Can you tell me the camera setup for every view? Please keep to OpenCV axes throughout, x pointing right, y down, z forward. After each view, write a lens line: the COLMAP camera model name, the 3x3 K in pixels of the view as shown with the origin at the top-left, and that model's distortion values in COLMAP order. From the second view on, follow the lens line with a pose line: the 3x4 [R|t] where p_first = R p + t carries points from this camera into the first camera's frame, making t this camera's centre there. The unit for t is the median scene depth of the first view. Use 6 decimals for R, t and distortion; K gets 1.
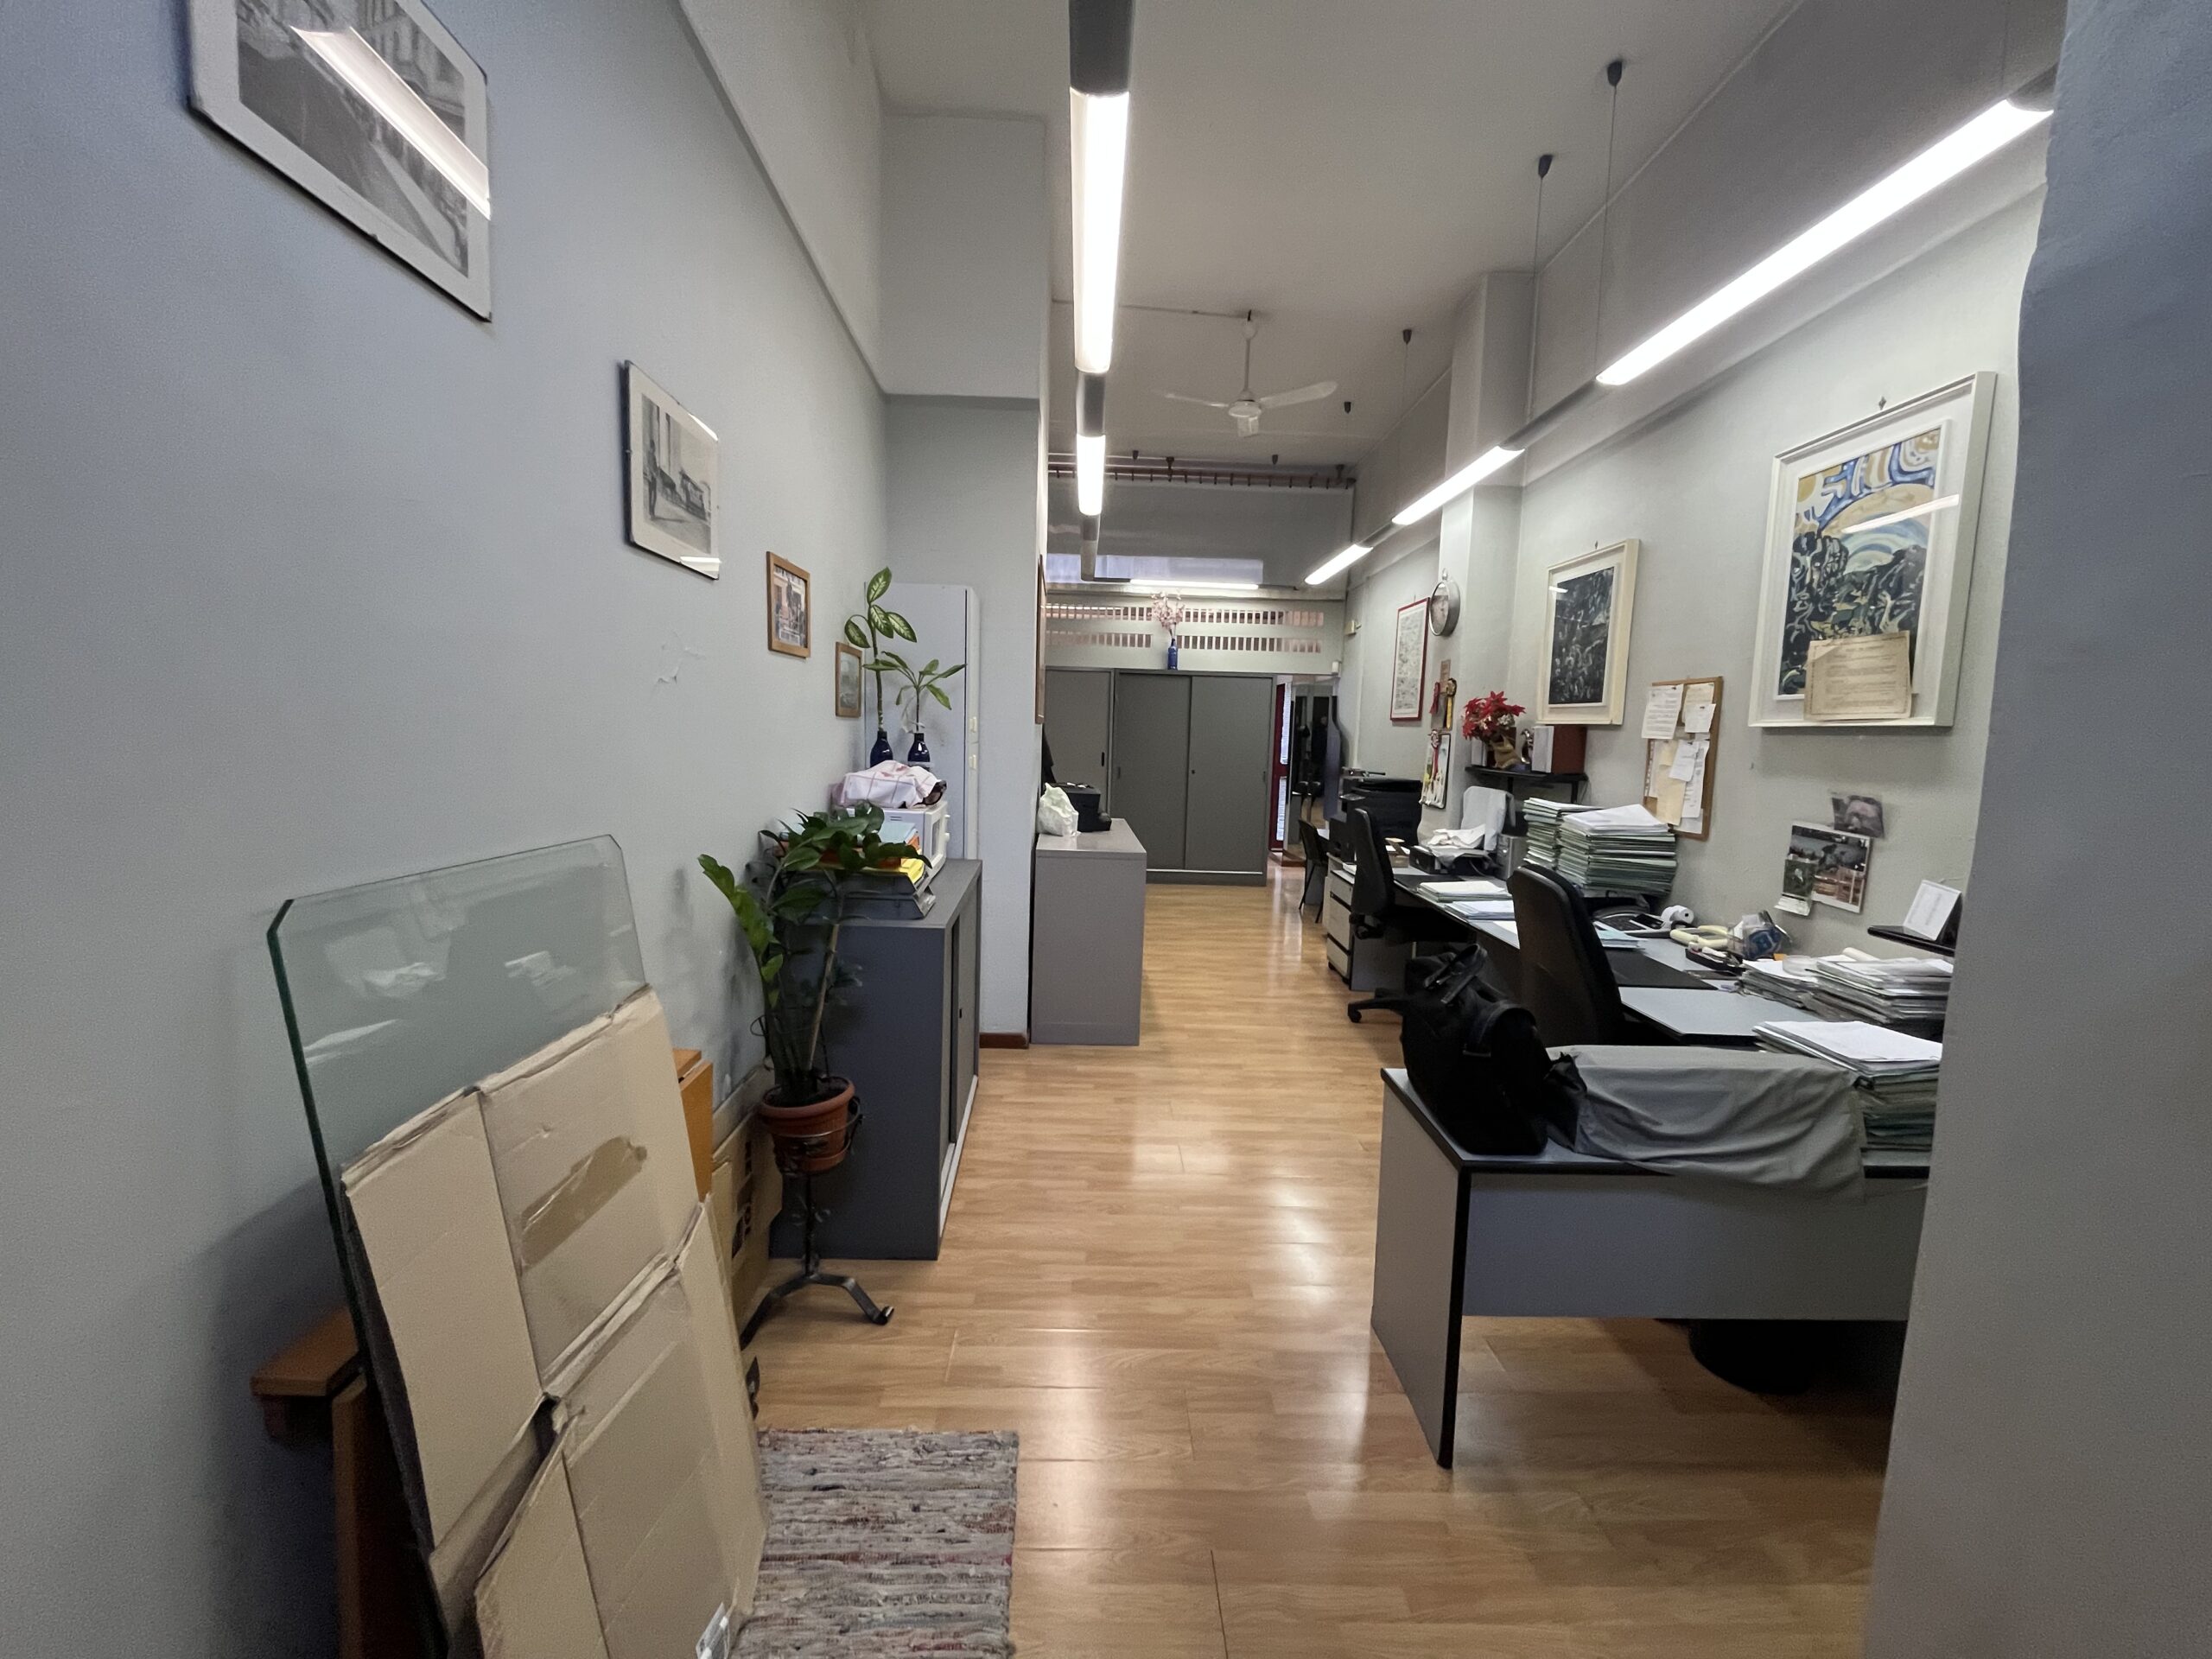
lens RADIAL K [[889.4, 0, 1103.5], [0, 889.4, 825.9], [0, 0, 1]] dist [-0.003585, 0.000017]
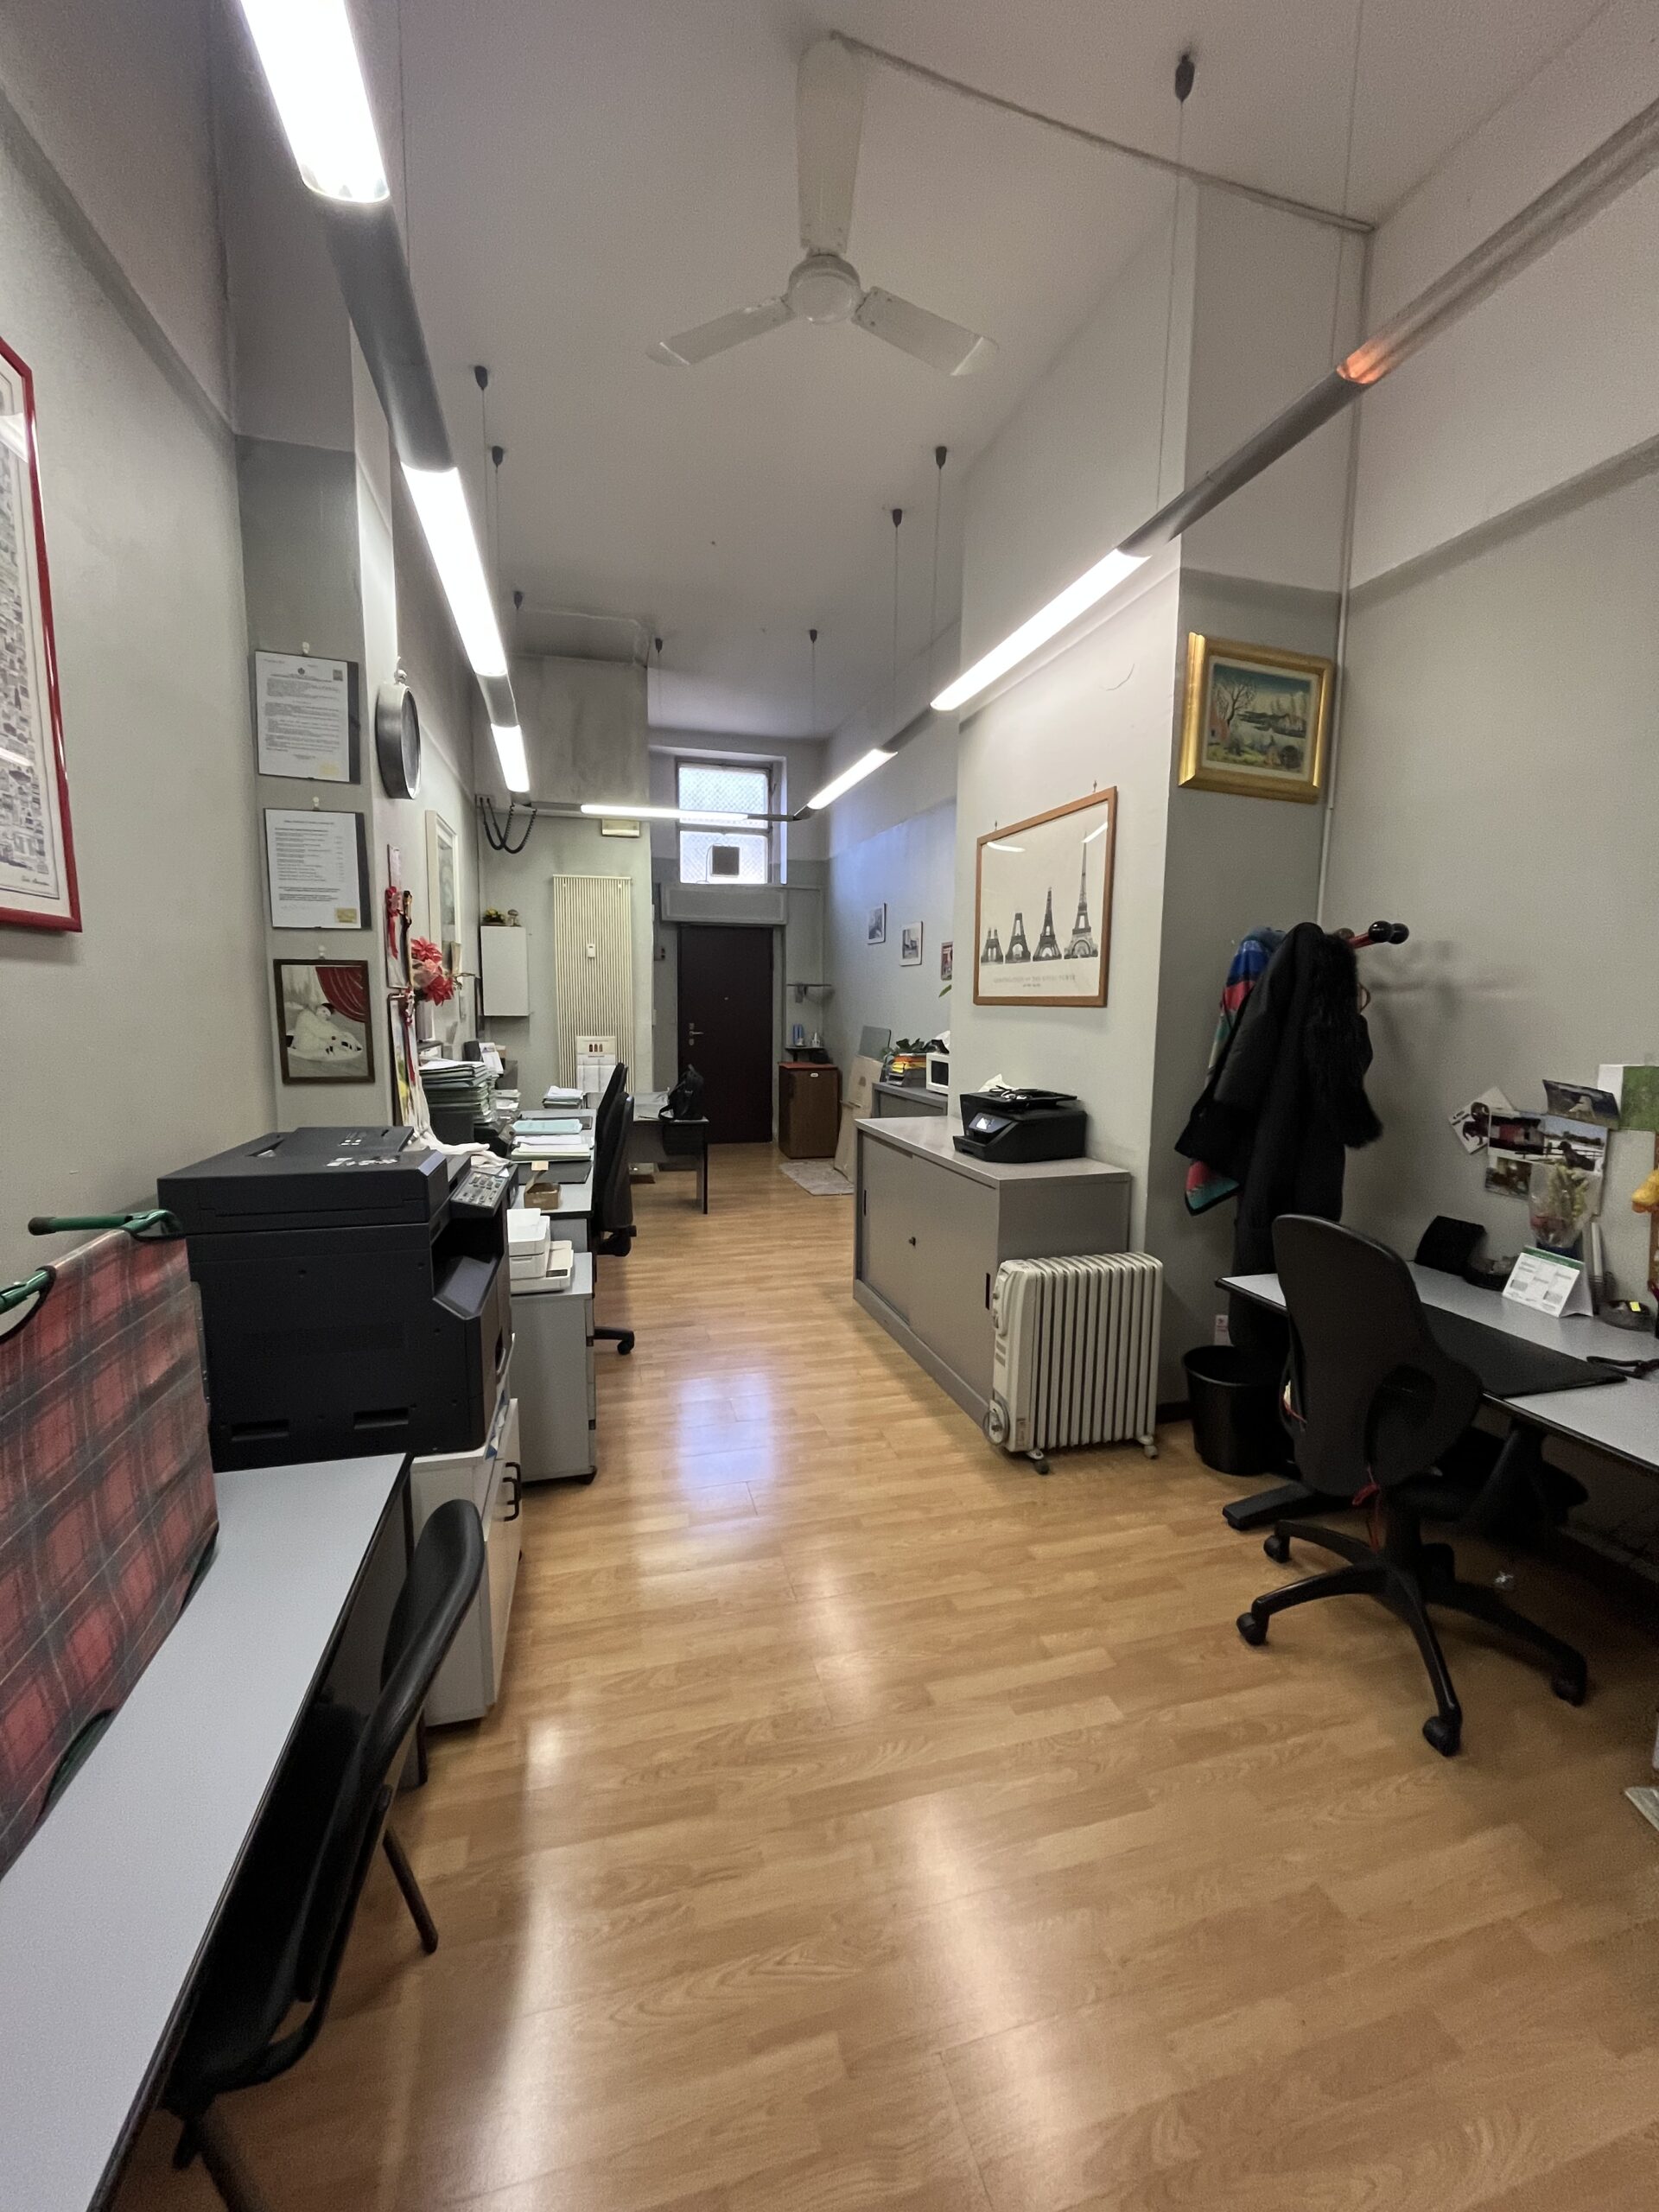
lens RADIAL K [[889.4, 0, 823.7], [0, 889.4, 1107.1], [0, 0, 1]] dist [-0.003585, 0.000017]
pose [[-0.969412, -0.009969, -0.245236, 0.384958], [-0.064998, 0.973929, 0.217343, -0.238903], [0.236675, 0.226635, -0.944787, 2.204600]]
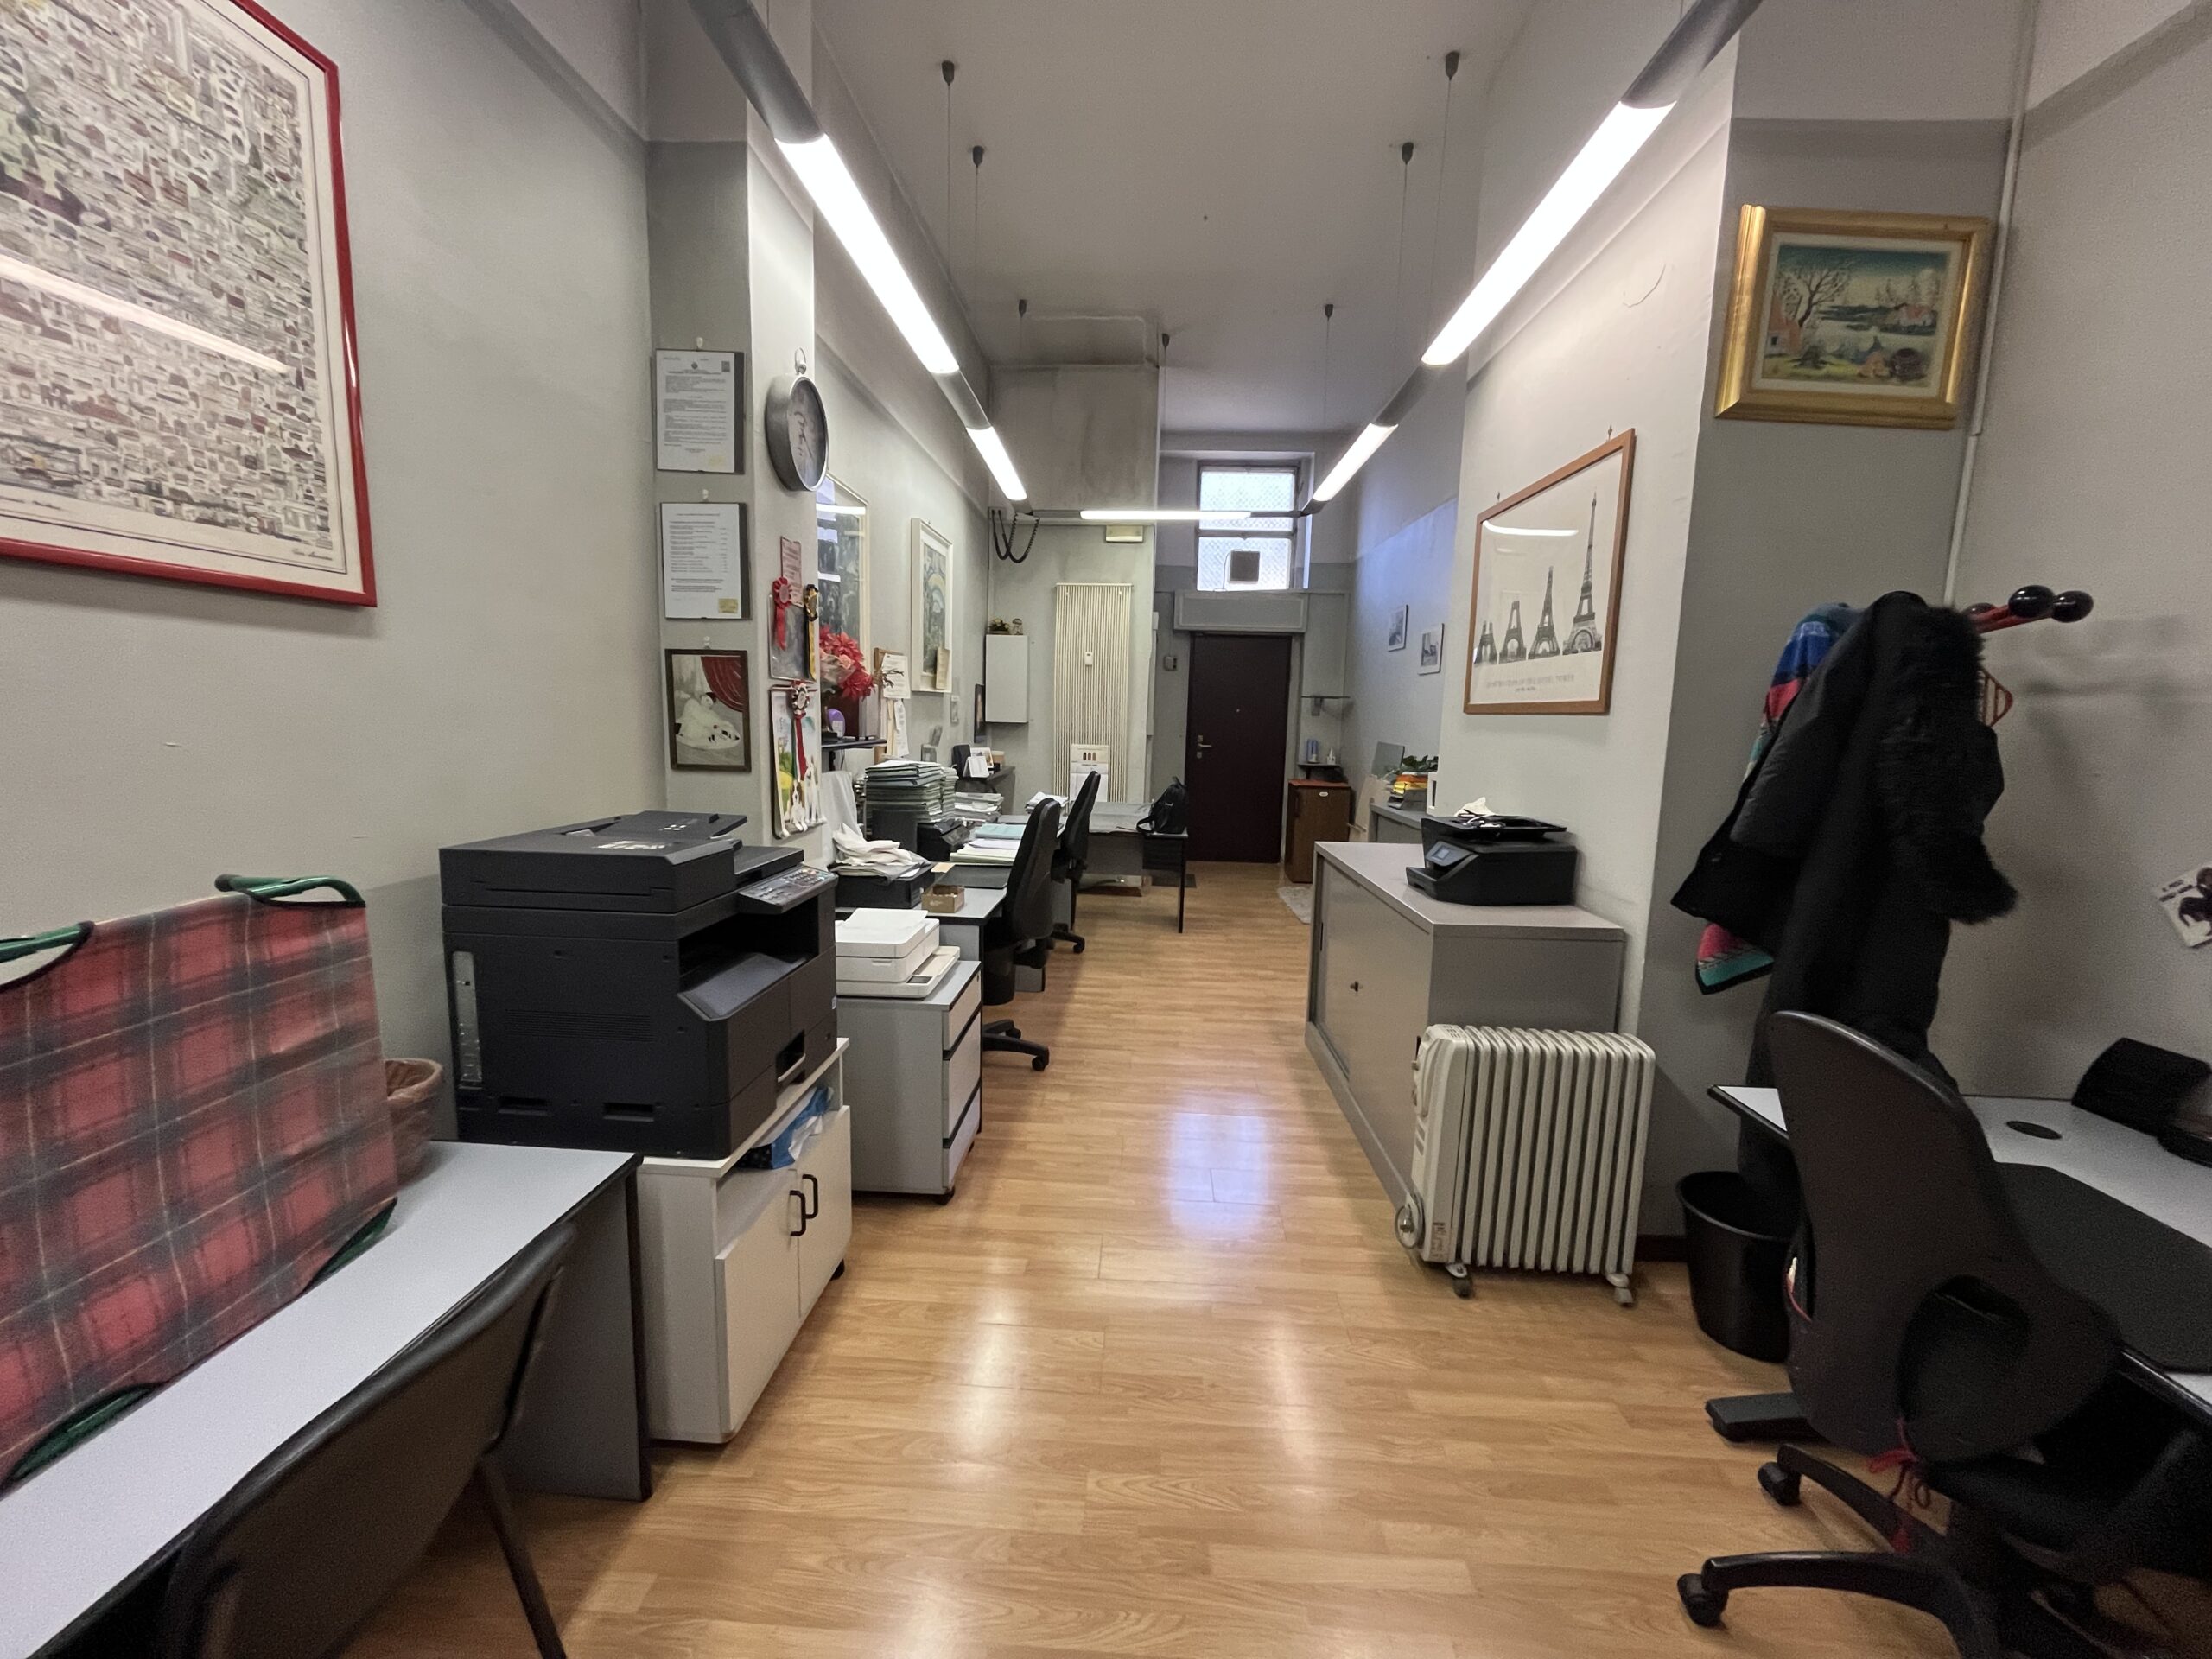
lens RADIAL K [[889.4, 0, 1101.7], [0, 889.4, 824.8], [0, 0, 1]] dist [-0.003585, 0.000017]
pose [[-0.995863, -0.064914, 0.063592, 0.239707], [-0.048256, 0.970742, 0.235226, -0.222339], [-0.077001, 0.231184, -0.969858, 2.131755]]
